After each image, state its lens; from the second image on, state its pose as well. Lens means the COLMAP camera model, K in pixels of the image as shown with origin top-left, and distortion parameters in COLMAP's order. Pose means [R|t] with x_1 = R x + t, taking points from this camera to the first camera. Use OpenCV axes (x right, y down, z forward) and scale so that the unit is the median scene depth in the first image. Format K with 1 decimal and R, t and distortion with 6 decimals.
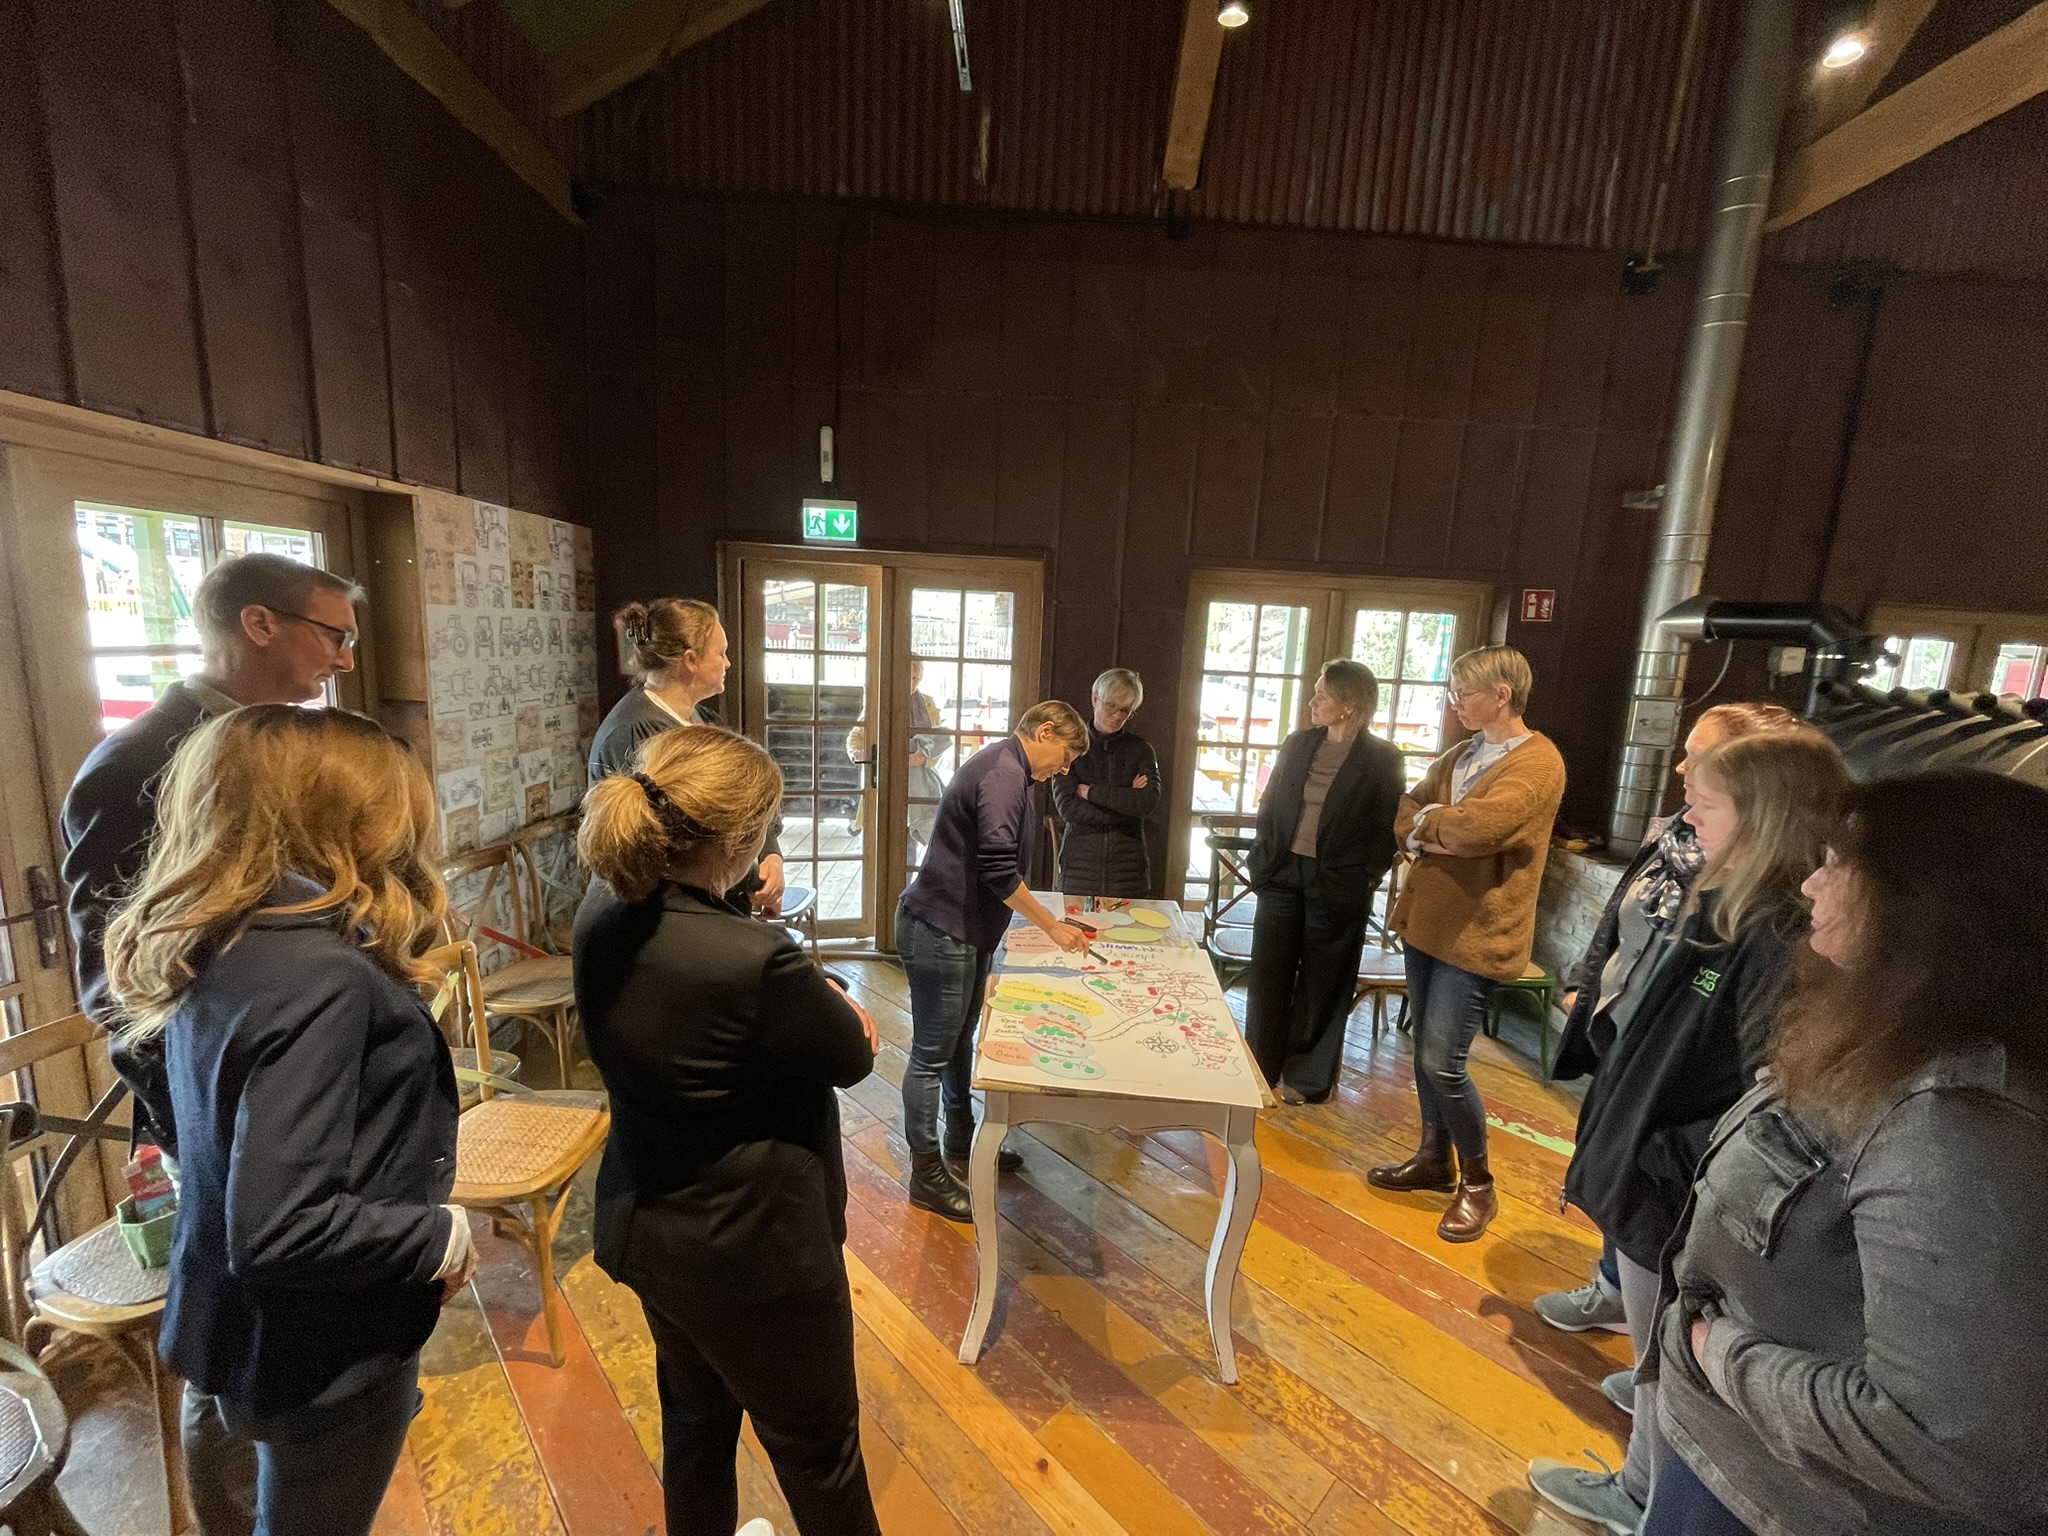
lens RADIAL K [[822.8, 0, 1021.6], [0, 822.8, 767.0], [0, 0, 1]] dist [-0.000126, -0.000003]
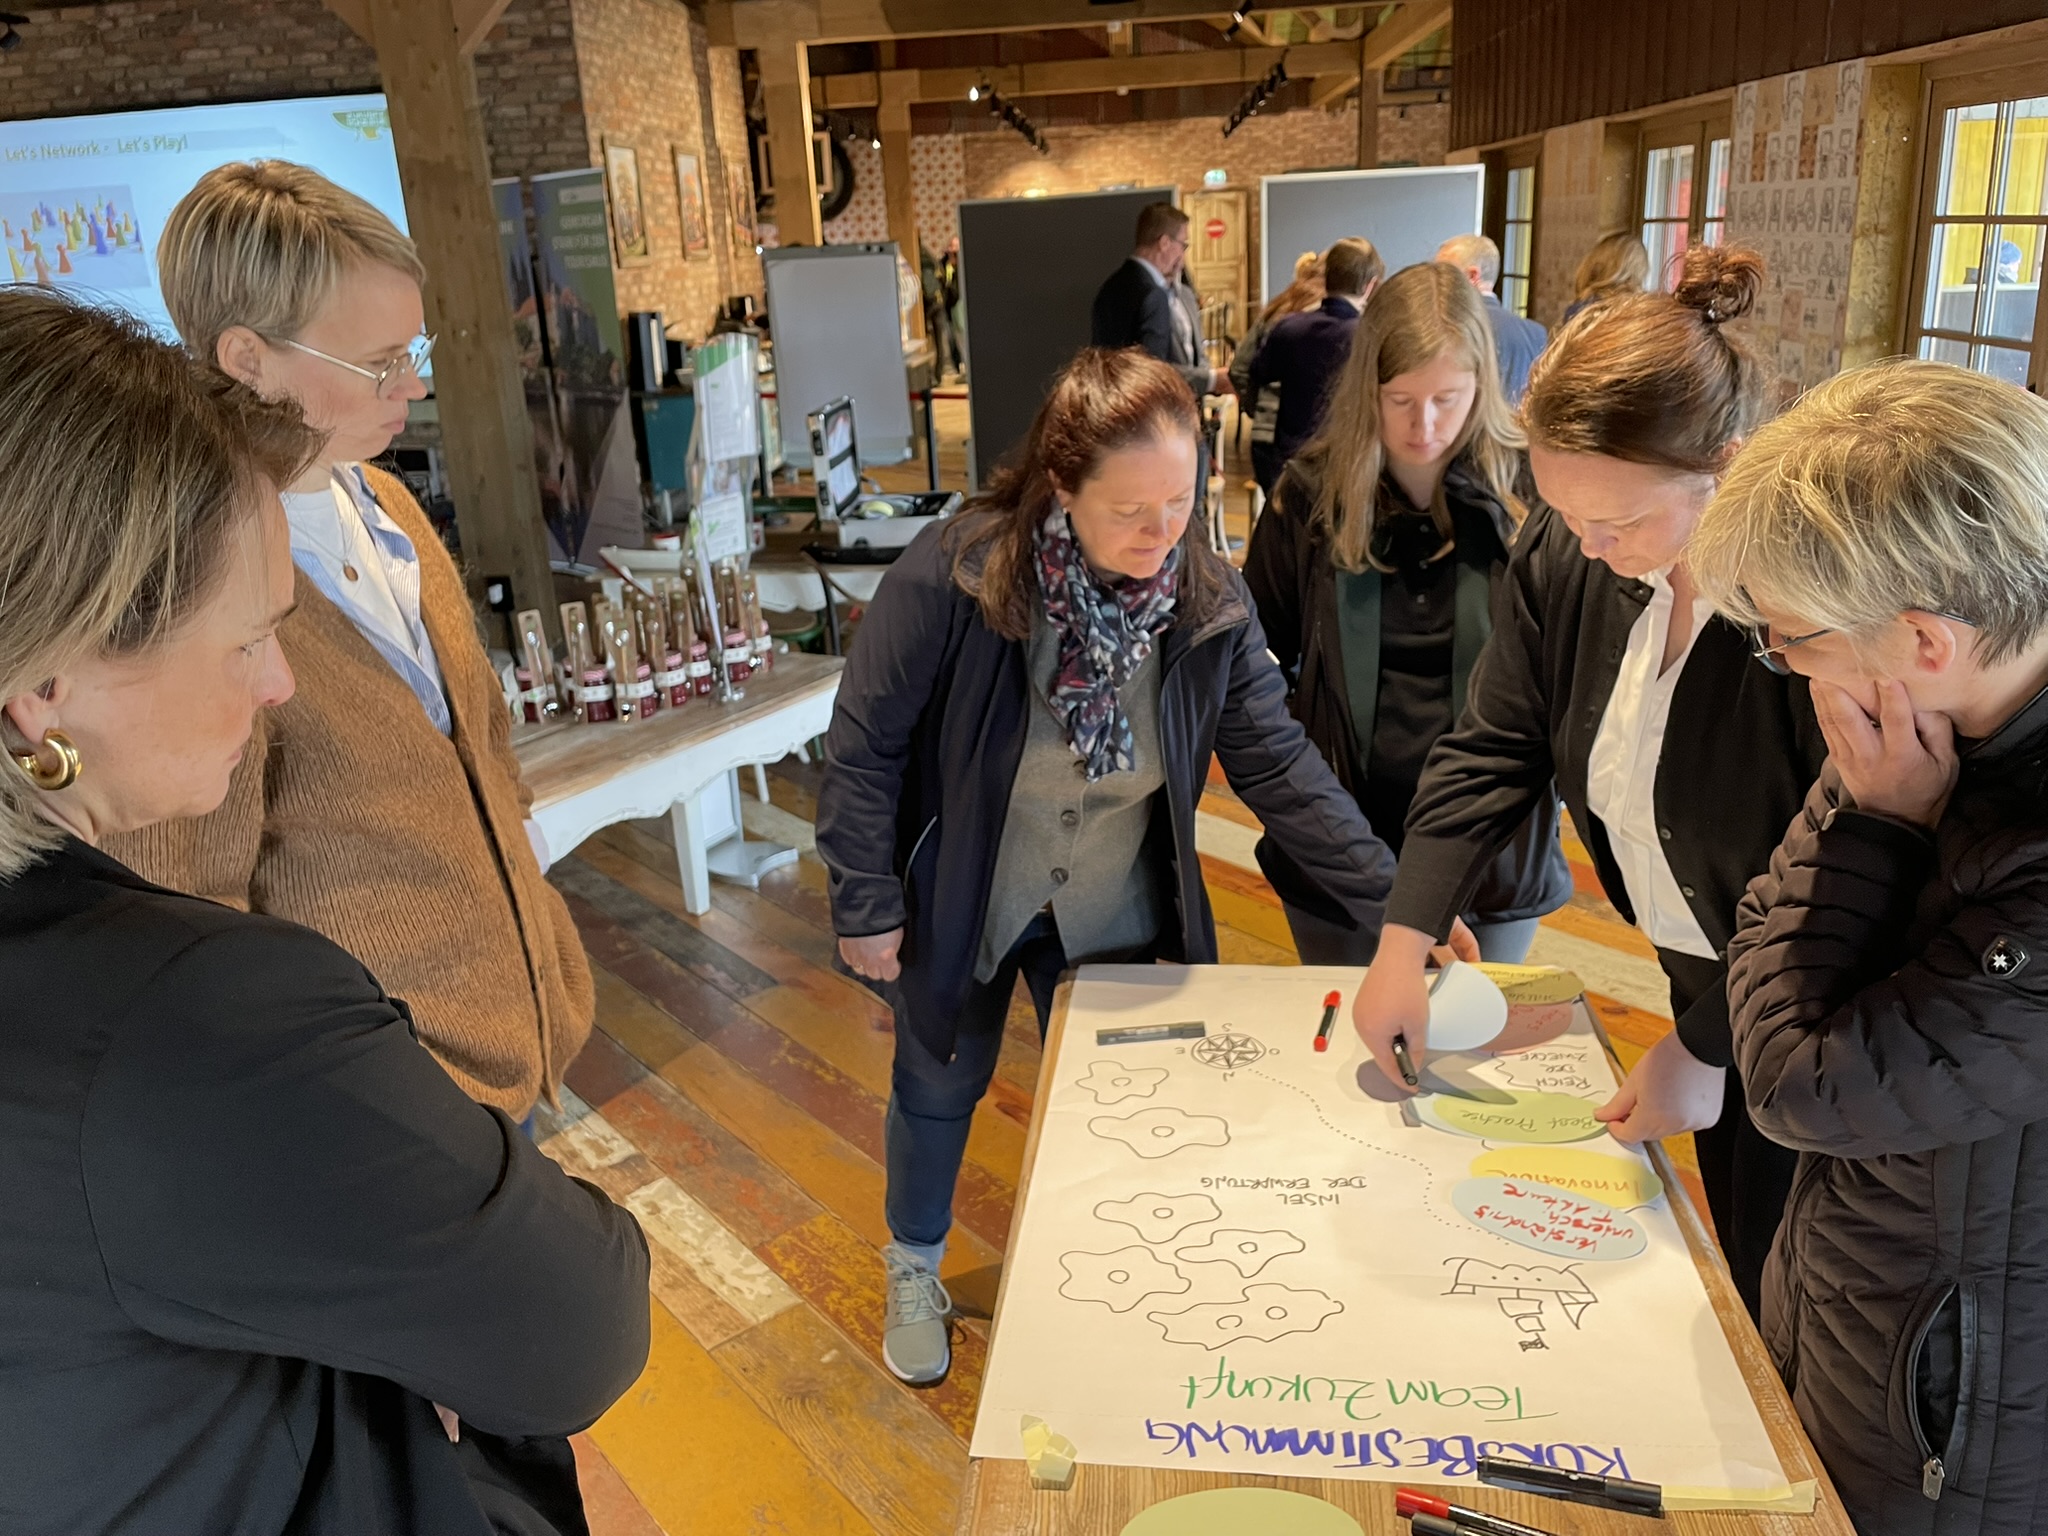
lens RADIAL K [[1563.8, 0, 1026.8], [0, 1563.8, 760.5], [0, 0, 1]] dist [0.002604, -0.016787]
pose [[-0.981888, -0.046515, 0.183663, -0.097245], [0.046396, 0.880846, 0.471125, -0.479405], [-0.183693, 0.471113, -0.862734, 2.953944]]
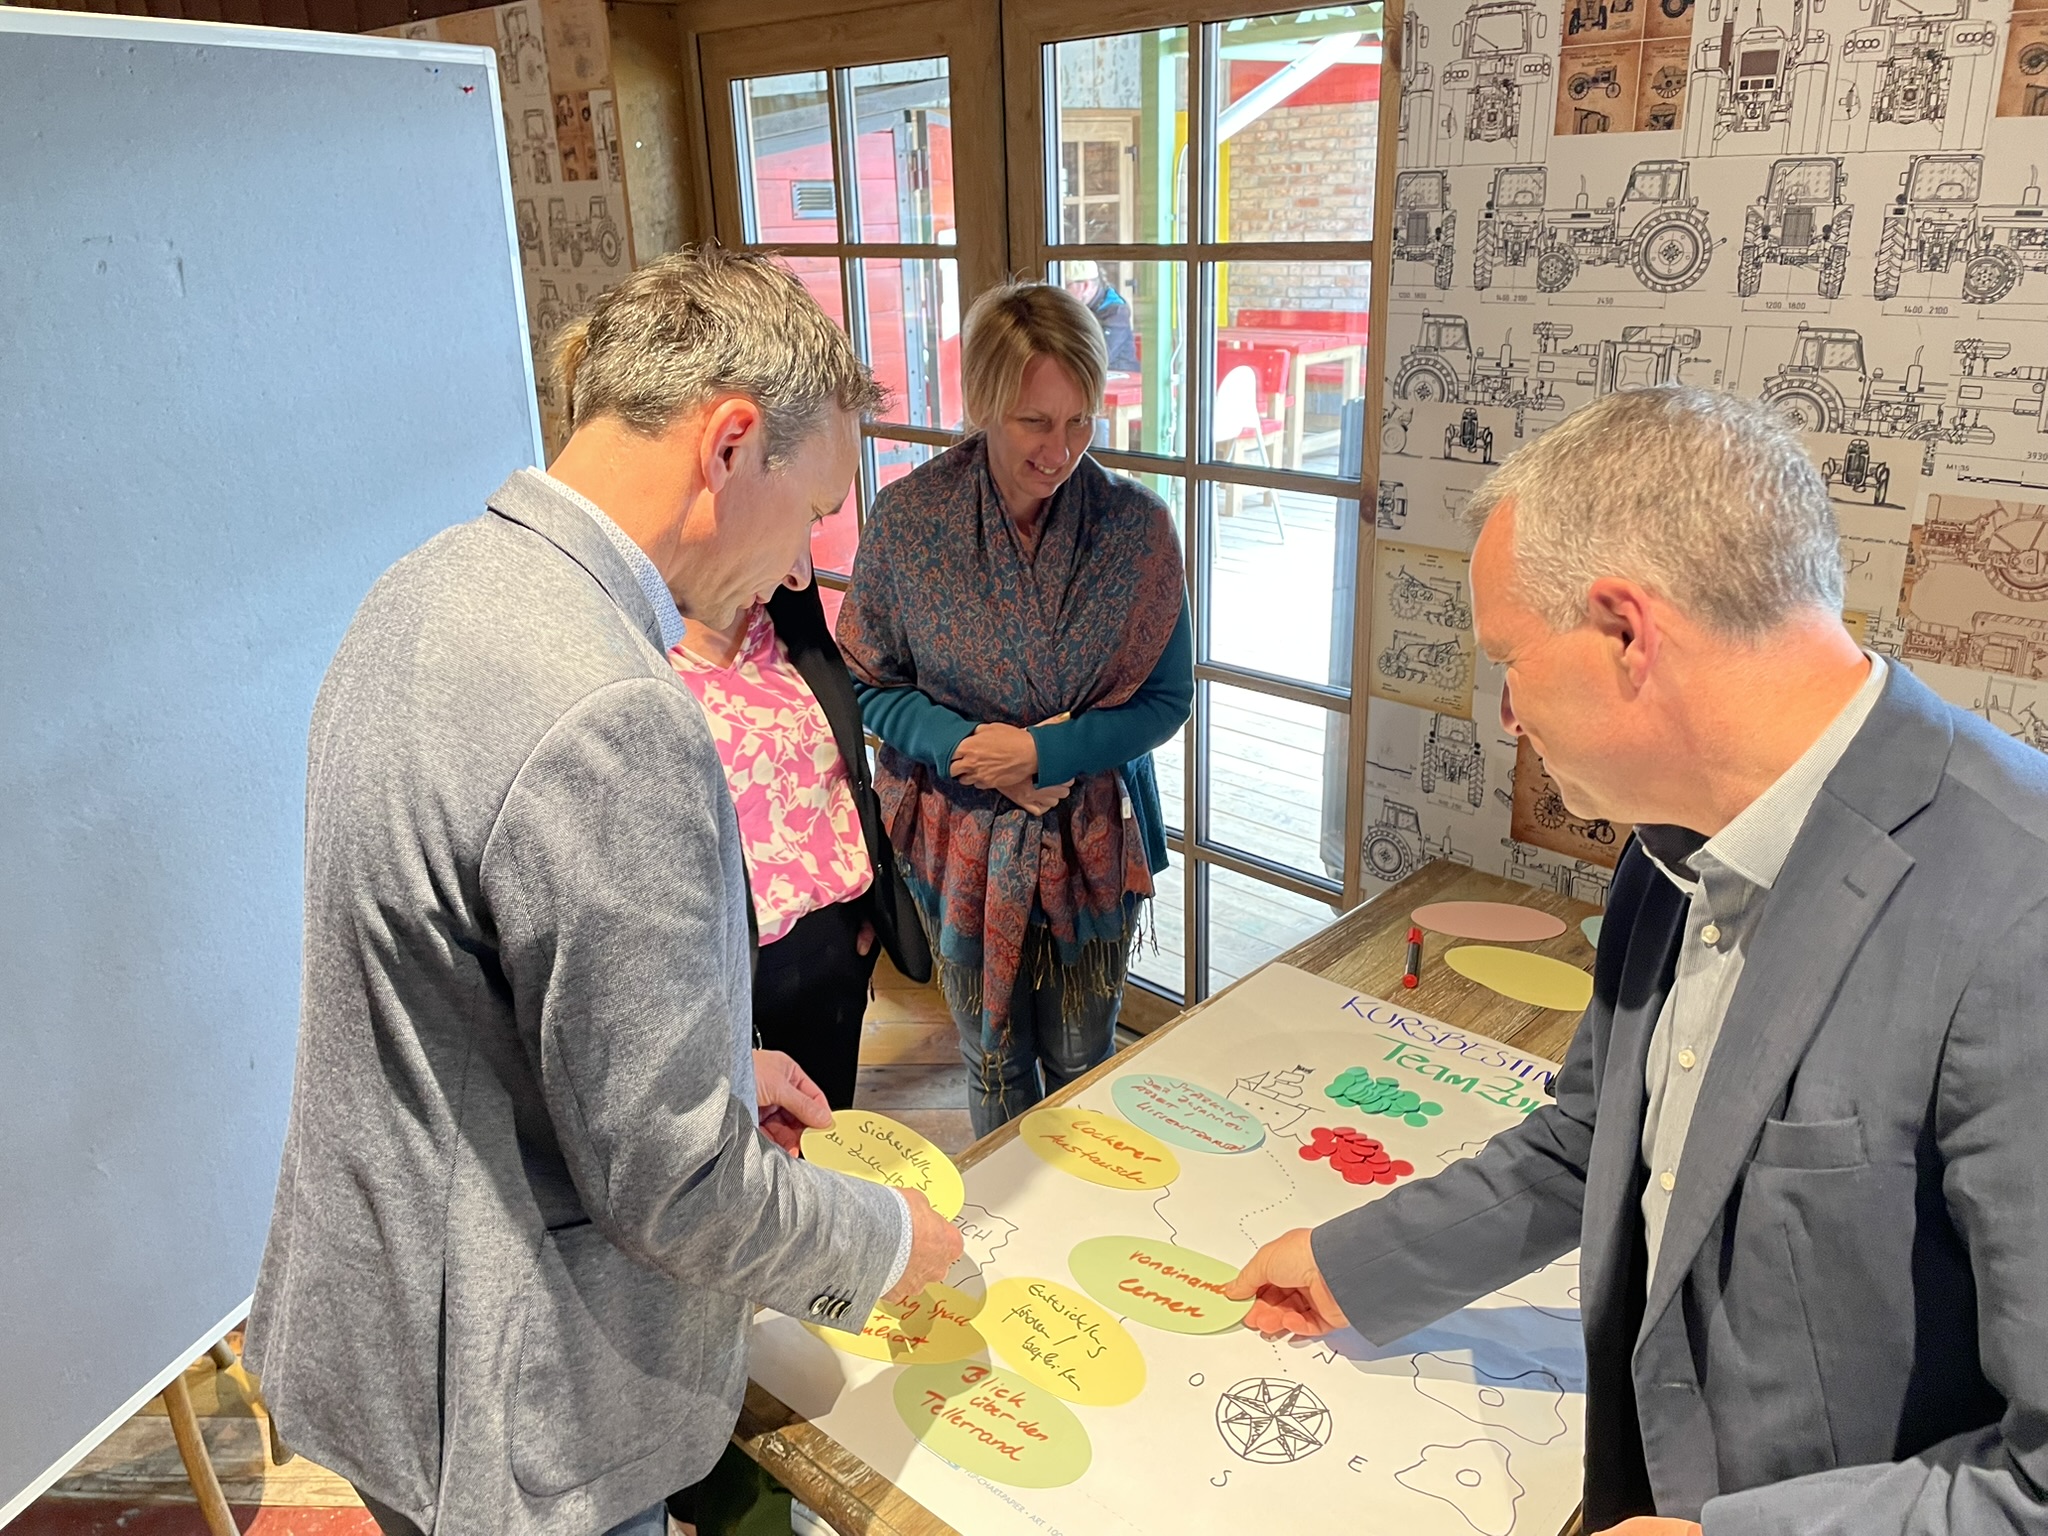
lens RADIAL K [[1563.8, 0, 1021.8], [0, 1563.8, 770.2], [0, 0, 1]] dist [0.002604, -0.016787]
pose [[-0.723773, 0.234760, -0.648877, -0.036455], [-0.102617, 0.893274, 0.437643, -0.327079], [0.682366, 0.383340, -0.622437, 1.999224]]
